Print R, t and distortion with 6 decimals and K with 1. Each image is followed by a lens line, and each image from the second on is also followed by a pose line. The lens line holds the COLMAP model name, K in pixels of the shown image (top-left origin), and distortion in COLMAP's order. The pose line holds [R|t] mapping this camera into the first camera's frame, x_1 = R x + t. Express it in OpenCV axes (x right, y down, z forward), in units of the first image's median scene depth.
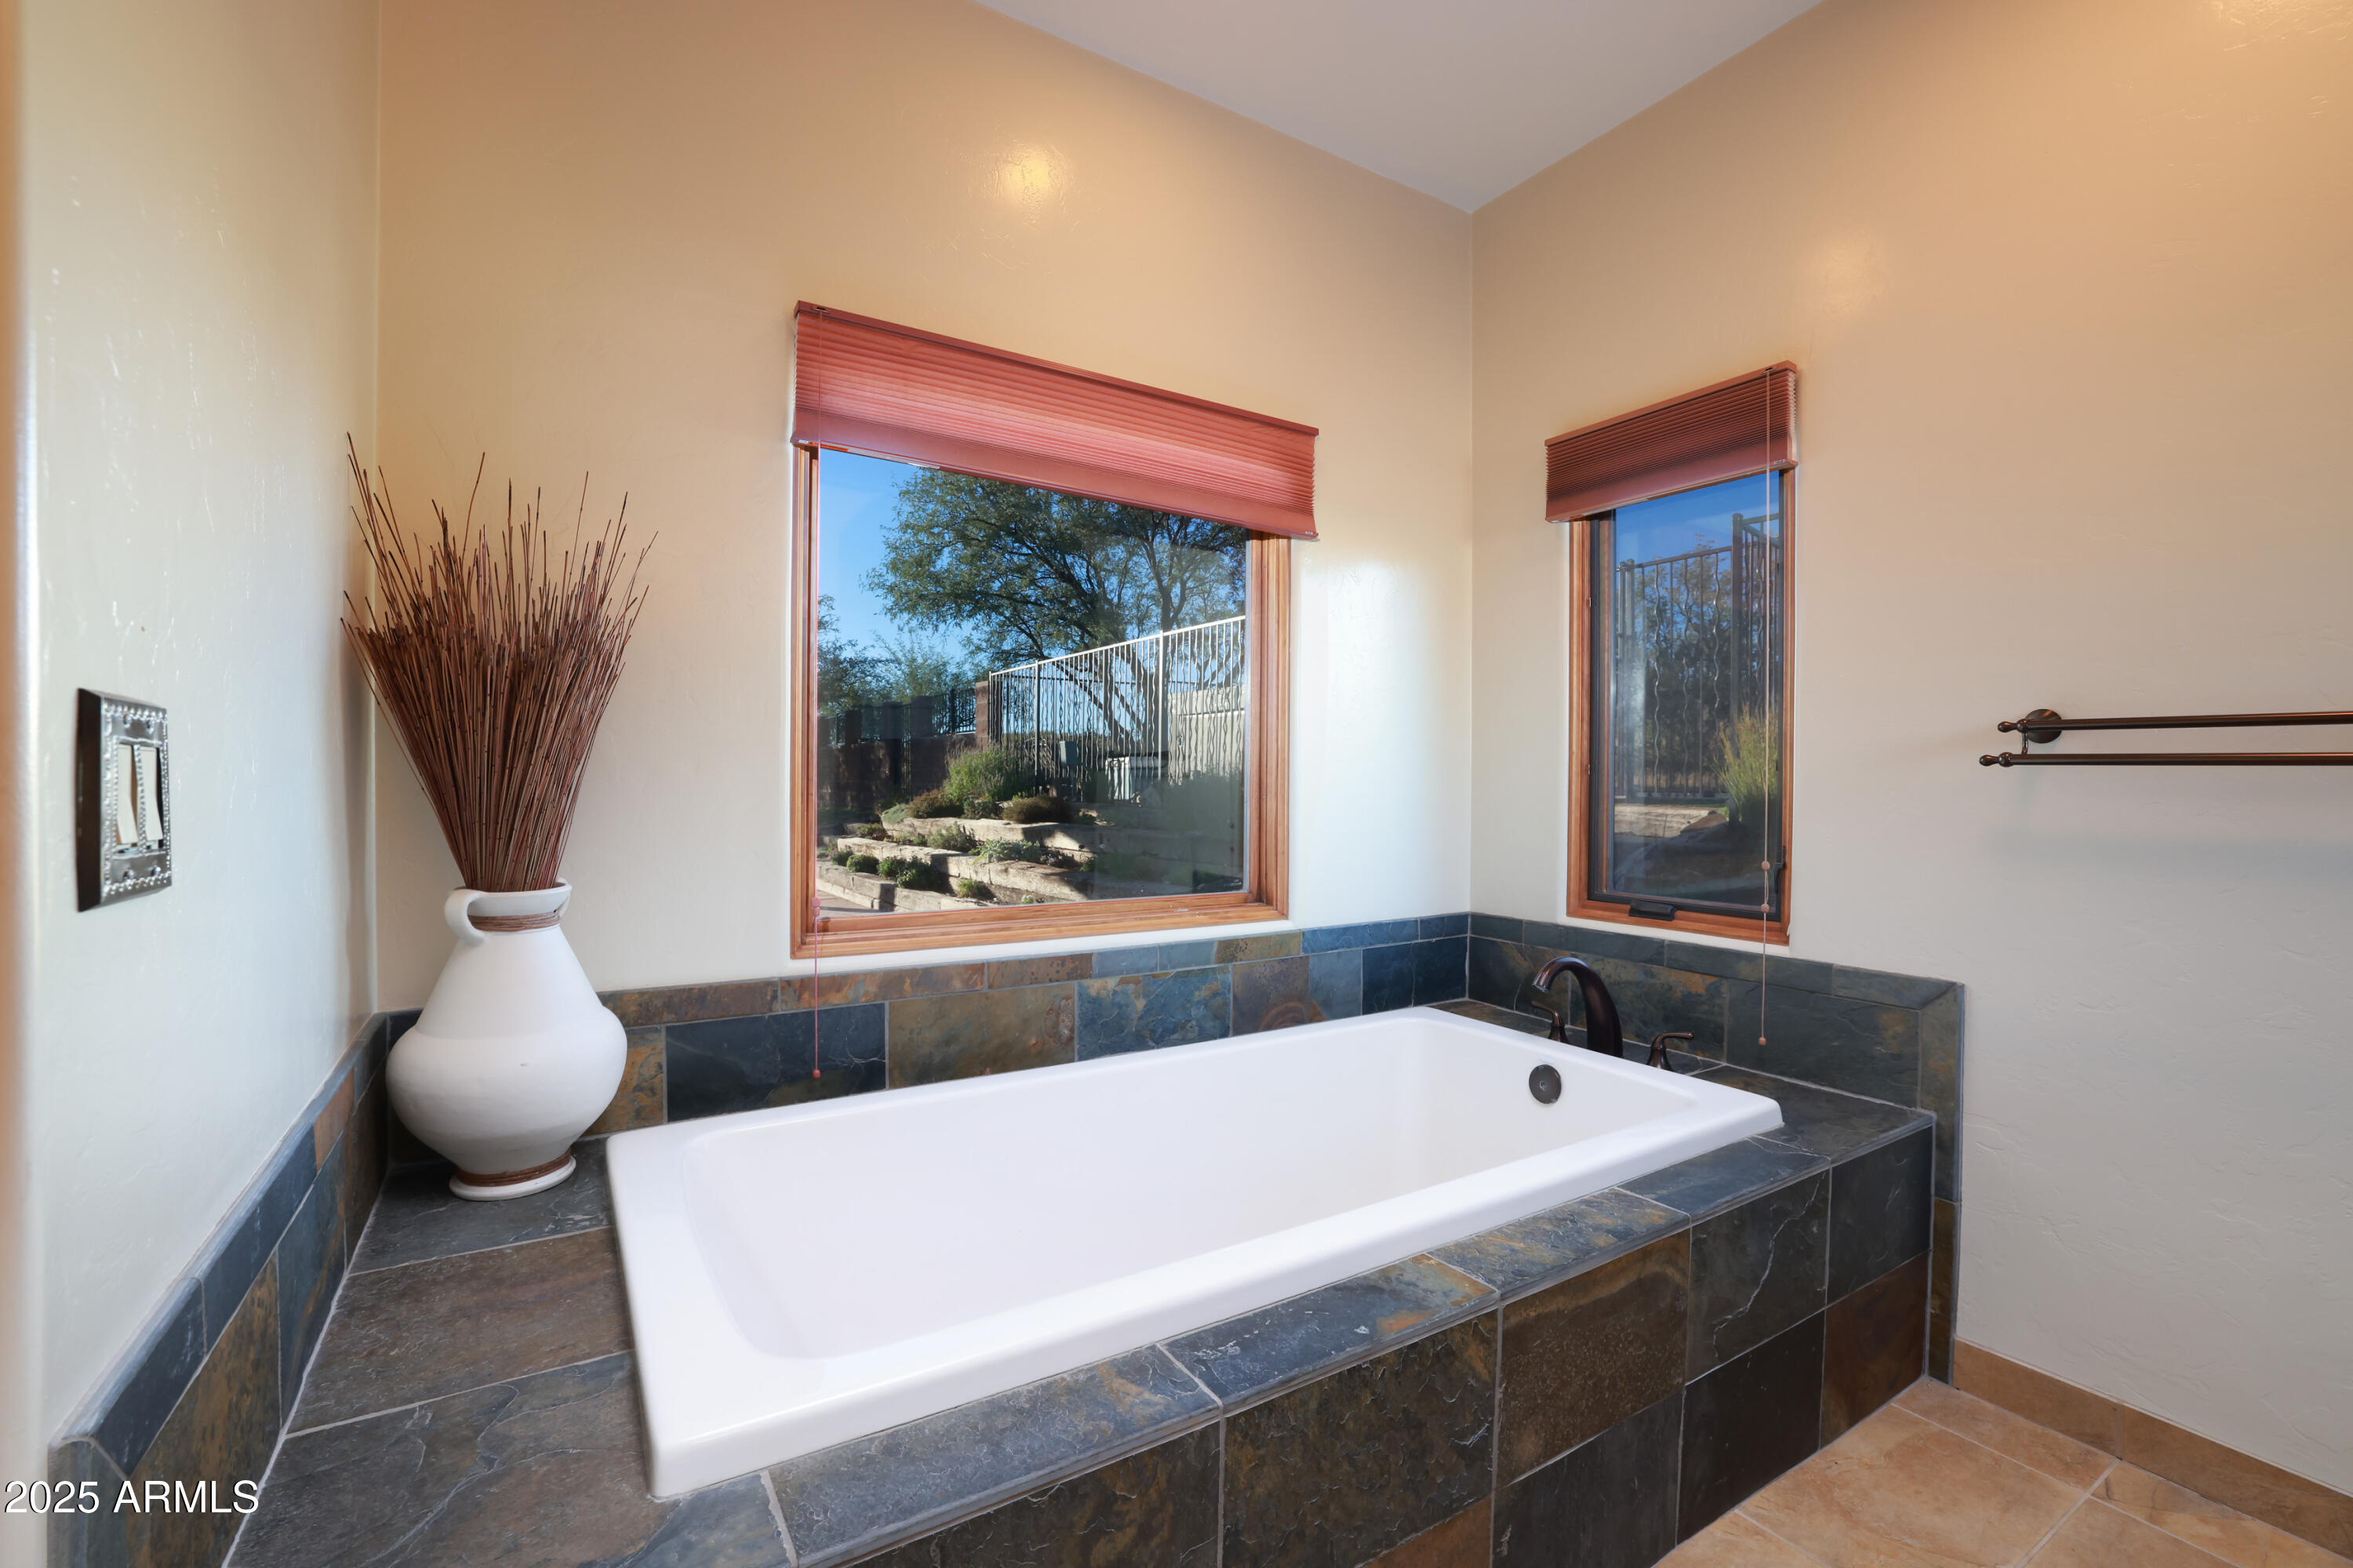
lens RADIAL K [[1015.1, 0, 1176.5], [0, 1015.1, 784.0], [0, 0, 1]] dist [-0.034496, 0.000120]
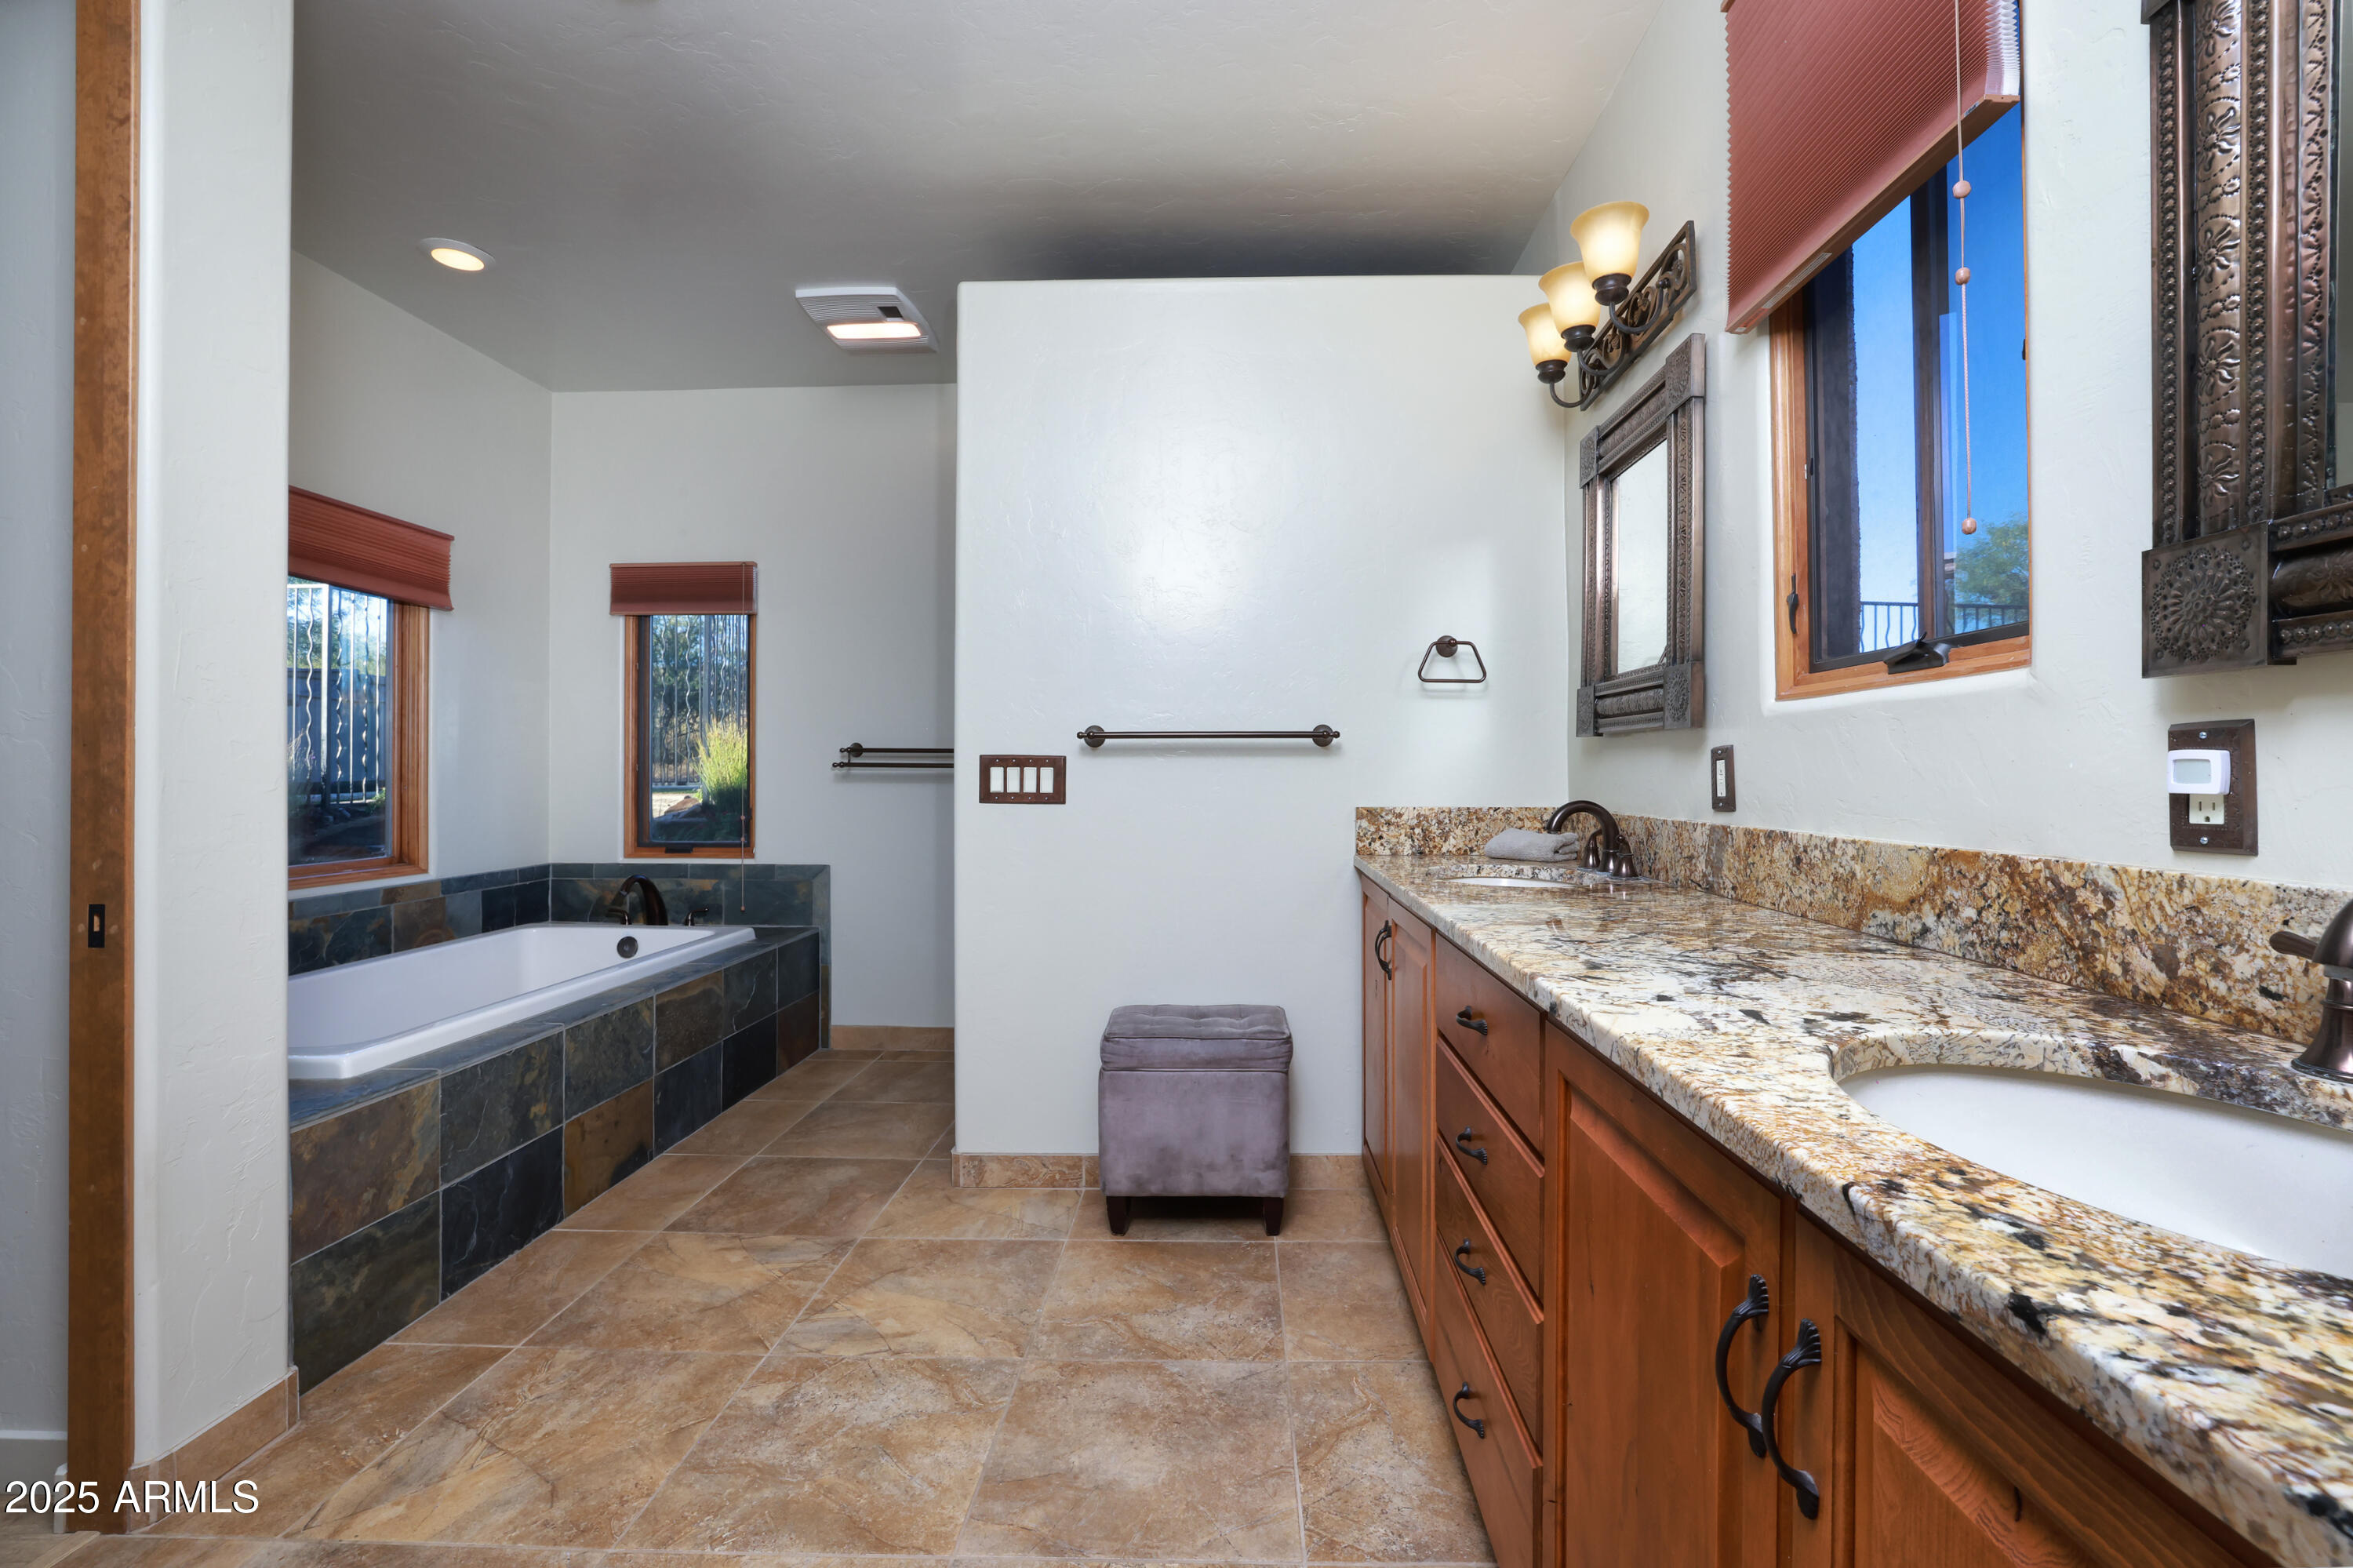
lens RADIAL K [[1042.7, 0, 1186.7], [0, 1042.7, 775.3], [0, 0, 1]] dist [0.001775, 0.000310]
pose [[0.567040, -0.007107, 0.823659, -0.570506], [0.009834, 0.999950, 0.001858, 0.003102], [-0.823631, 0.007046, 0.567082, -0.830217]]
